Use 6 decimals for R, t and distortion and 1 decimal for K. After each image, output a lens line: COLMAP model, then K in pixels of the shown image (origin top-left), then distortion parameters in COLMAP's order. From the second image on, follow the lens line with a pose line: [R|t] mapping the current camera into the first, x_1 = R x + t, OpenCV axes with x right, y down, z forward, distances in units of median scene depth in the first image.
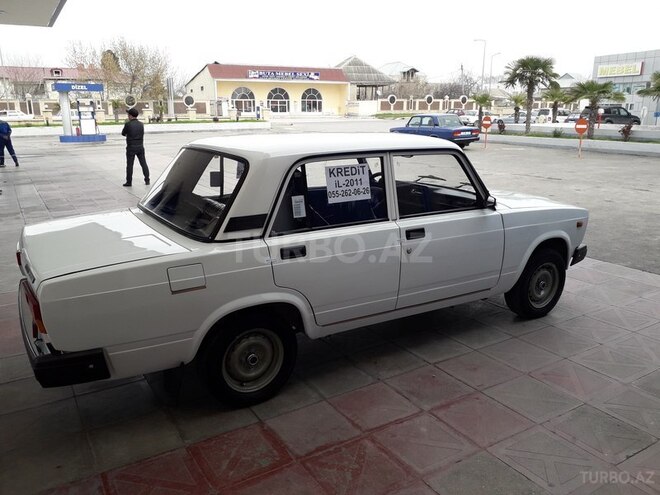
lens RADIAL K [[544.7, 0, 330.0], [0, 544.7, 247.5], [0, 0, 1]] dist [0.003109, 0.001738]
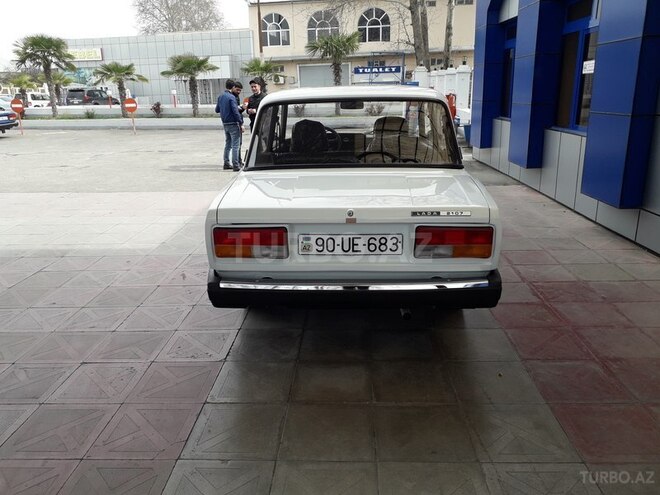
lens RADIAL K [[544.7, 0, 330.0], [0, 544.7, 247.5], [0, 0, 1]] dist [0.003109, 0.001738]
pose [[0.548226, -0.241894, 0.800585, -0.205862], [0.225399, 0.964573, 0.137093, -0.010831], [-0.805384, 0.105293, 0.583326, 0.082056]]
